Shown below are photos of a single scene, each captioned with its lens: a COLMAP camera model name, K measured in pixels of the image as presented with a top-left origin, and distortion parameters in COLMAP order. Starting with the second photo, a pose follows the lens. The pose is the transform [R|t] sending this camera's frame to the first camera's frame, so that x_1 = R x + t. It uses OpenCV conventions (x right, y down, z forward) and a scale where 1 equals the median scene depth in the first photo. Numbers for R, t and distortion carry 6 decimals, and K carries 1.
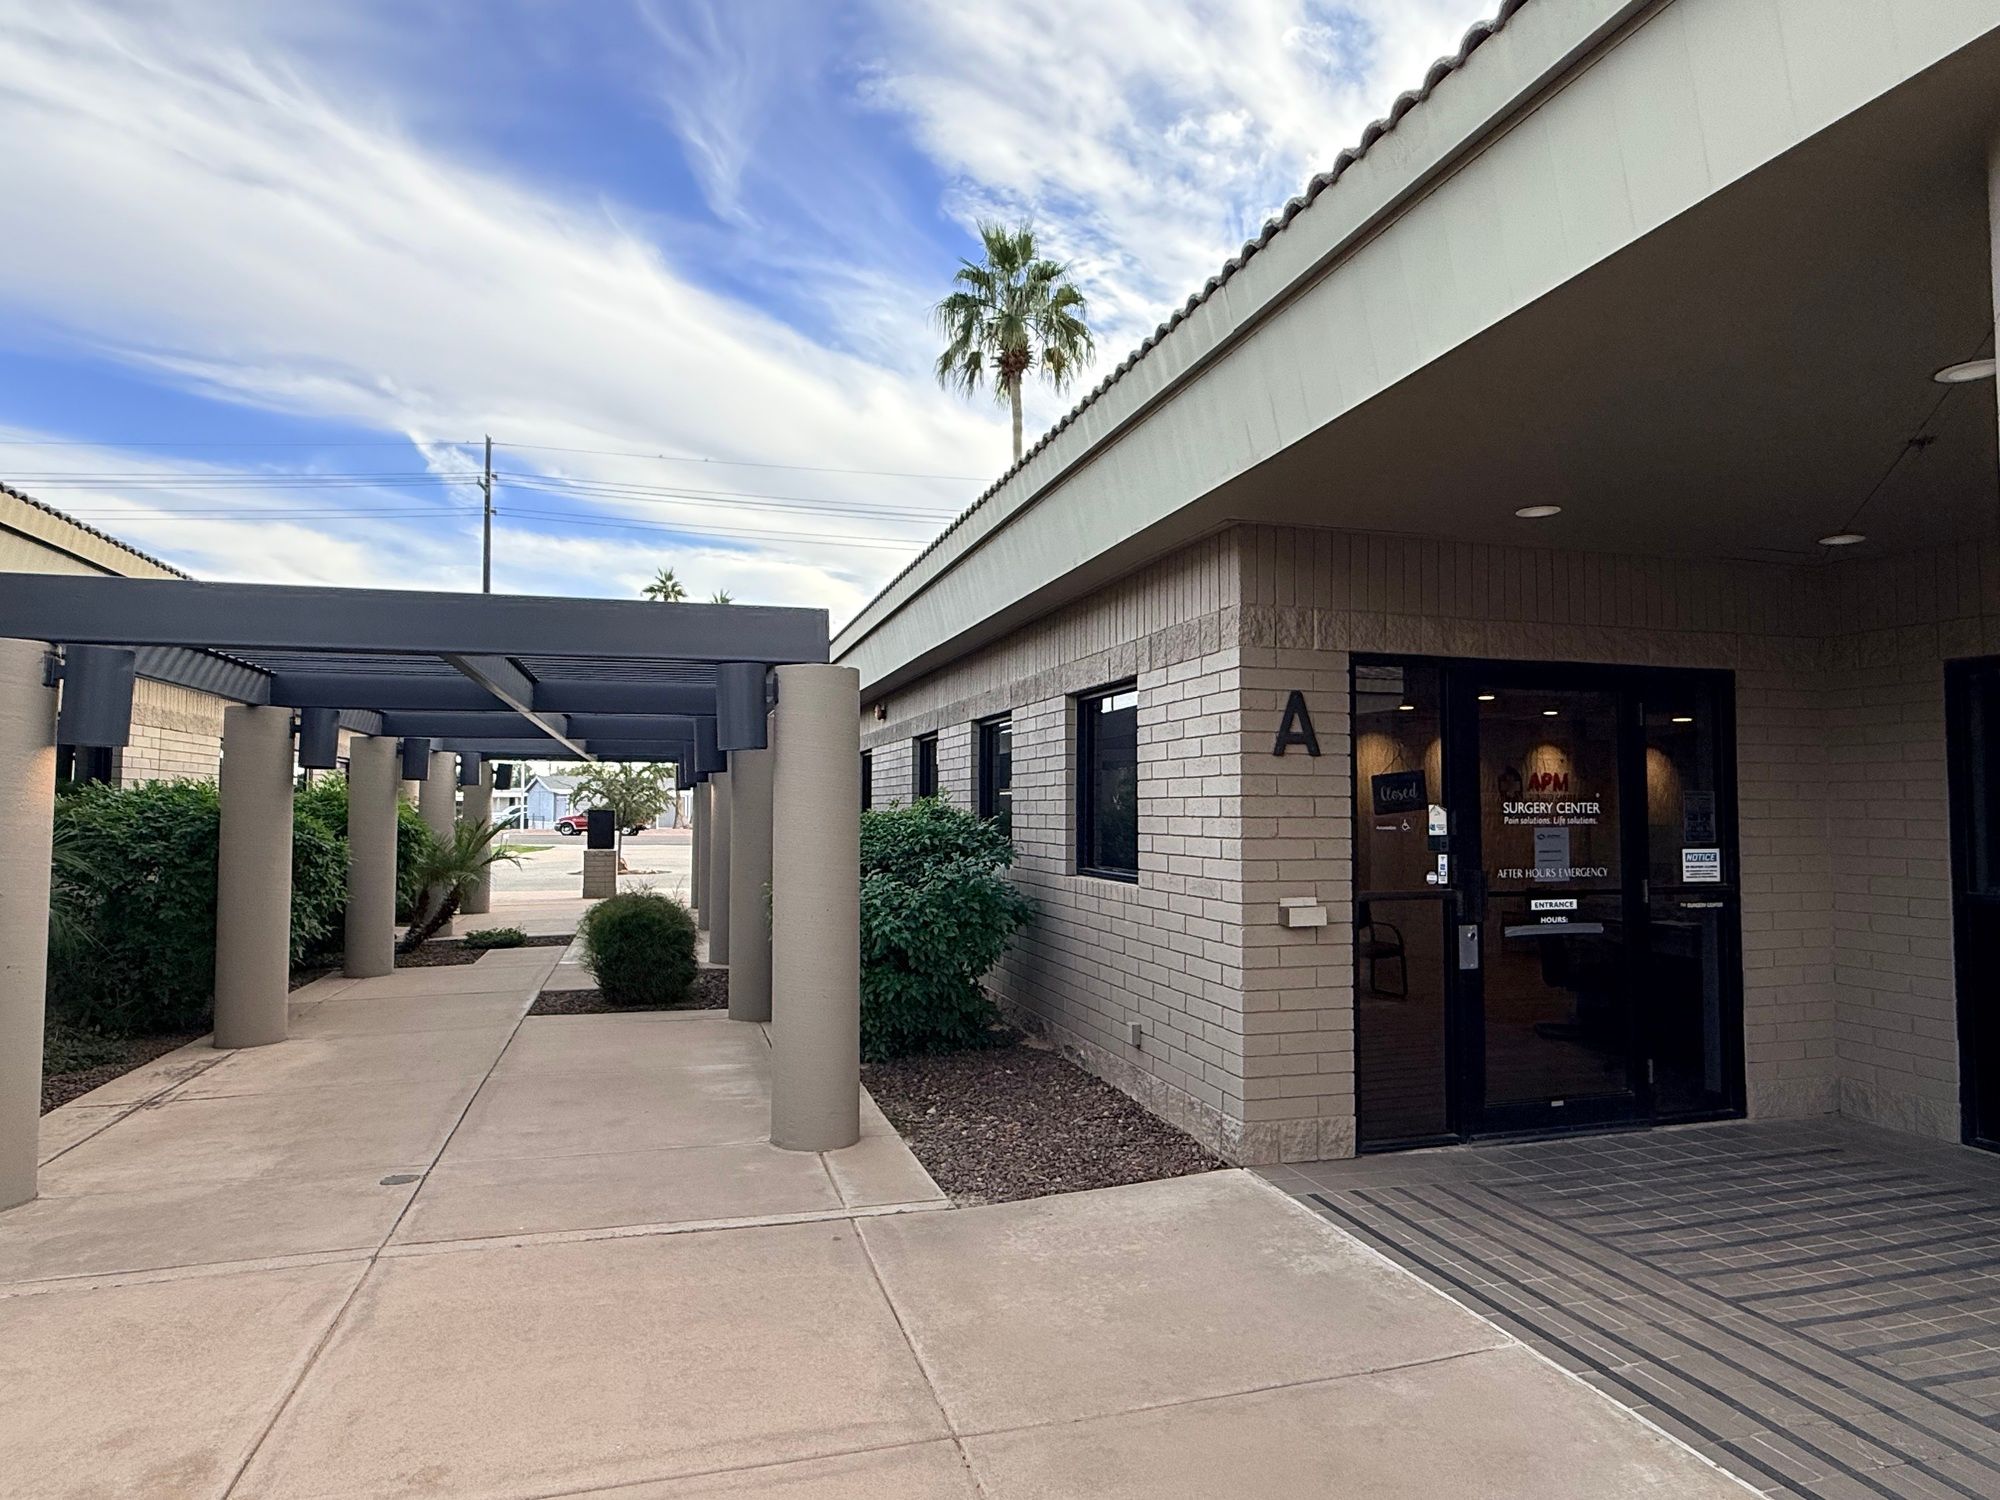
lens RADIAL K [[1161.6, 0, 1001.8], [0, 1161.6, 756.7], [0, 0, 1]] dist [0.001473, 0.000874]
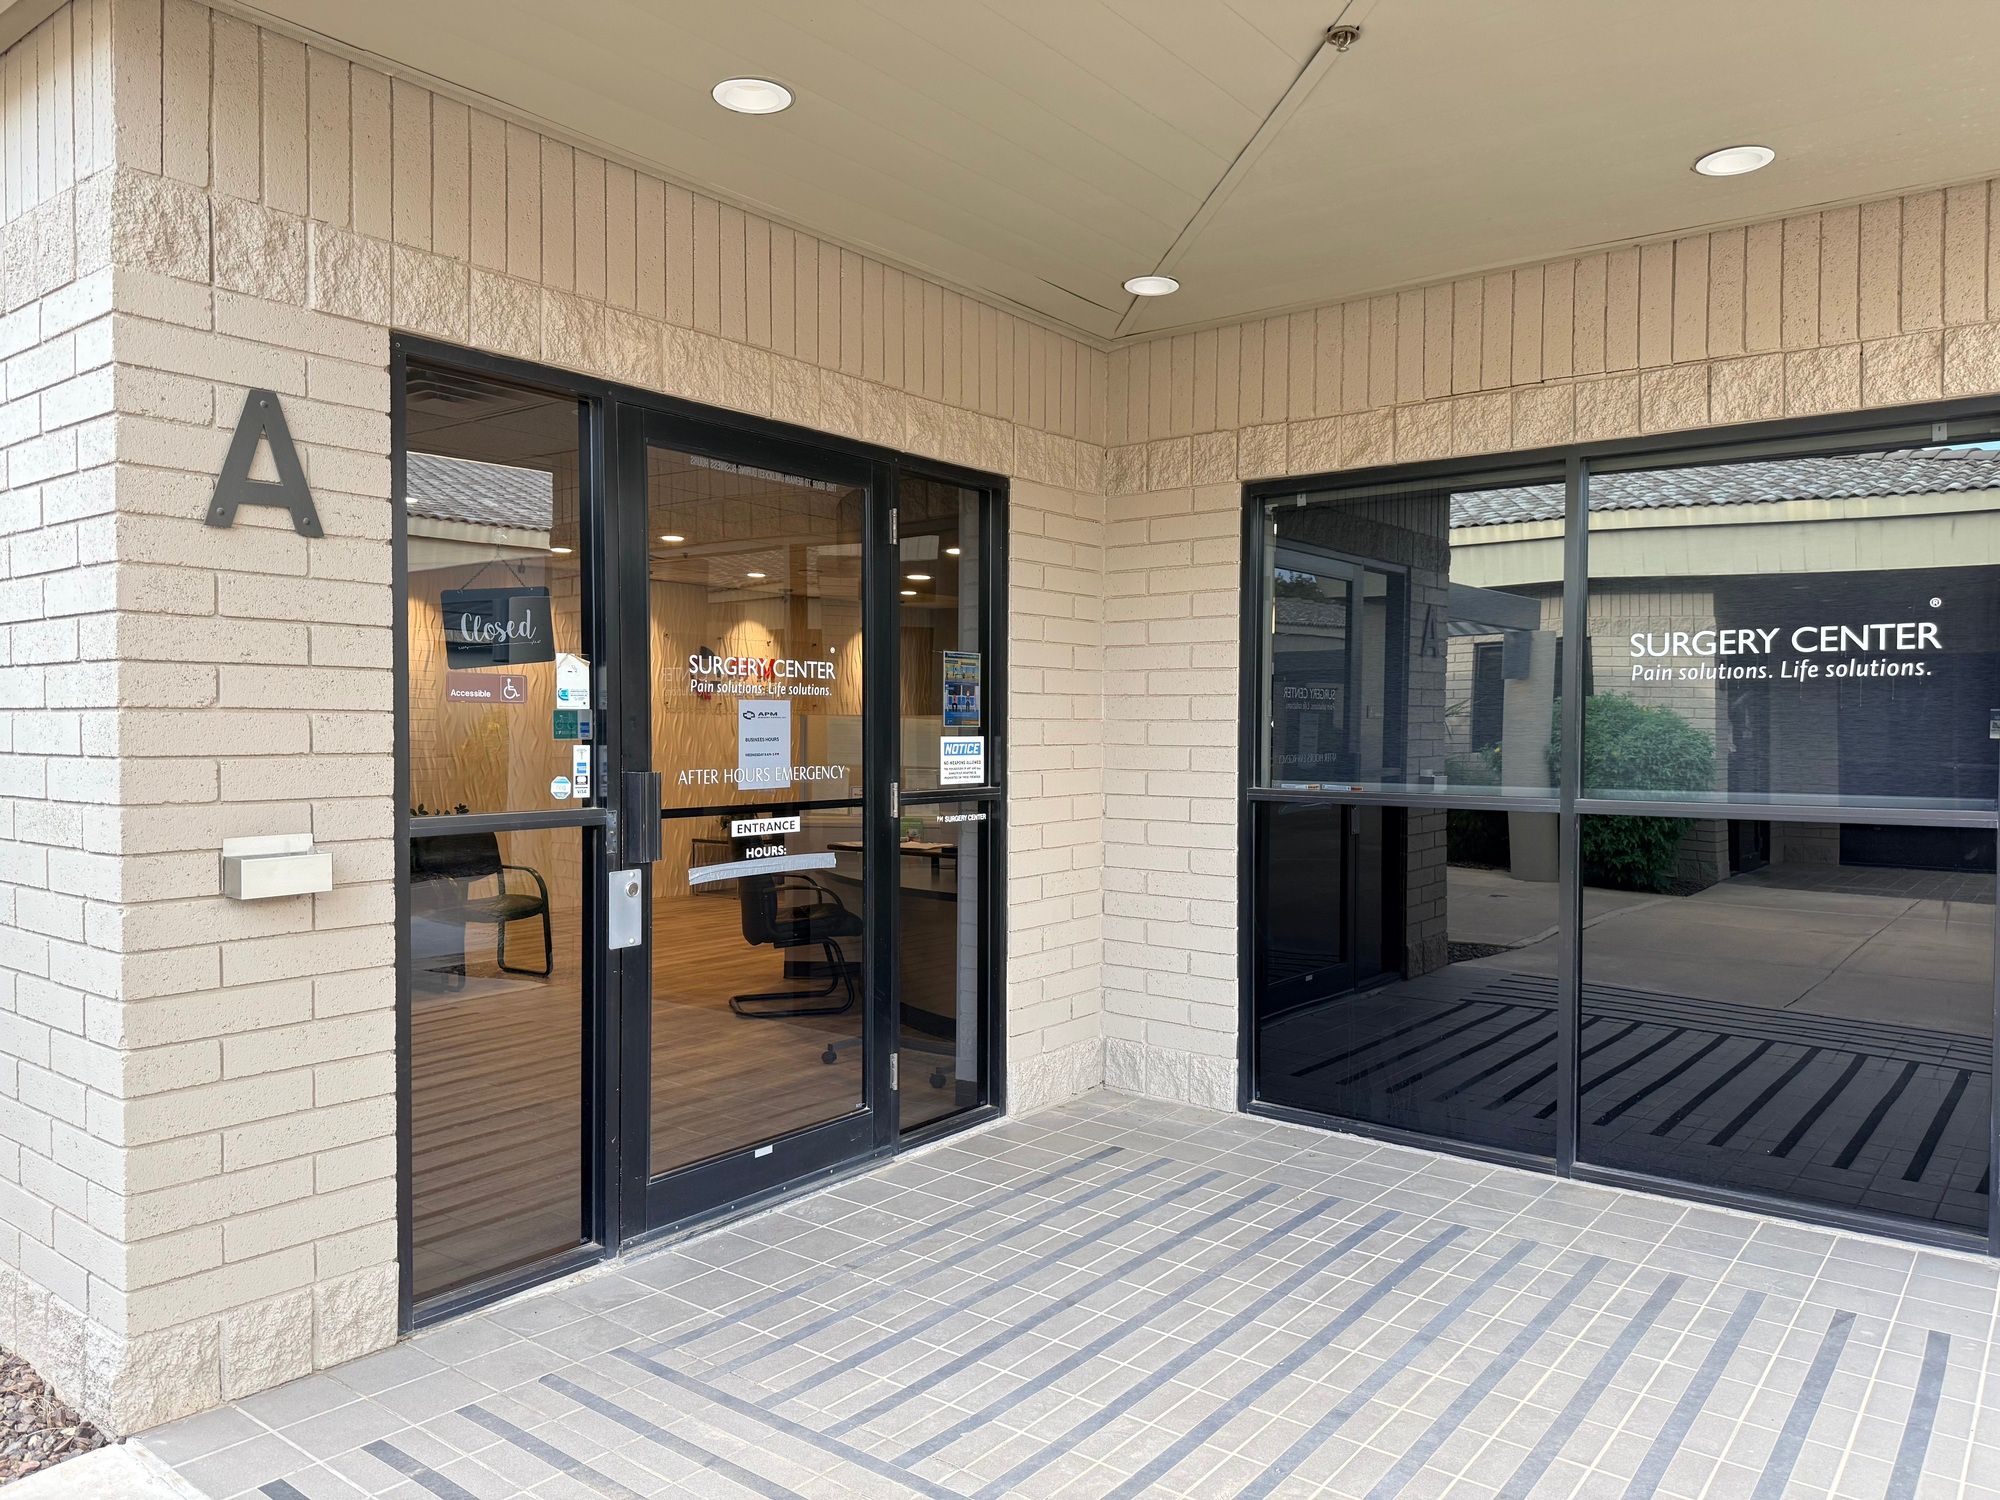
lens RADIAL K [[1411.8, 0, 1001.3], [0, 1411.8, 751.3], [0, 0, 1]] dist [0.122020, -0.168543]
pose [[0.815228, -0.011166, 0.579033, 0.154768], [-0.026812, 0.998014, 0.056996, 0.044732], [-0.578520, -0.061990, 0.813310, 0.346220]]
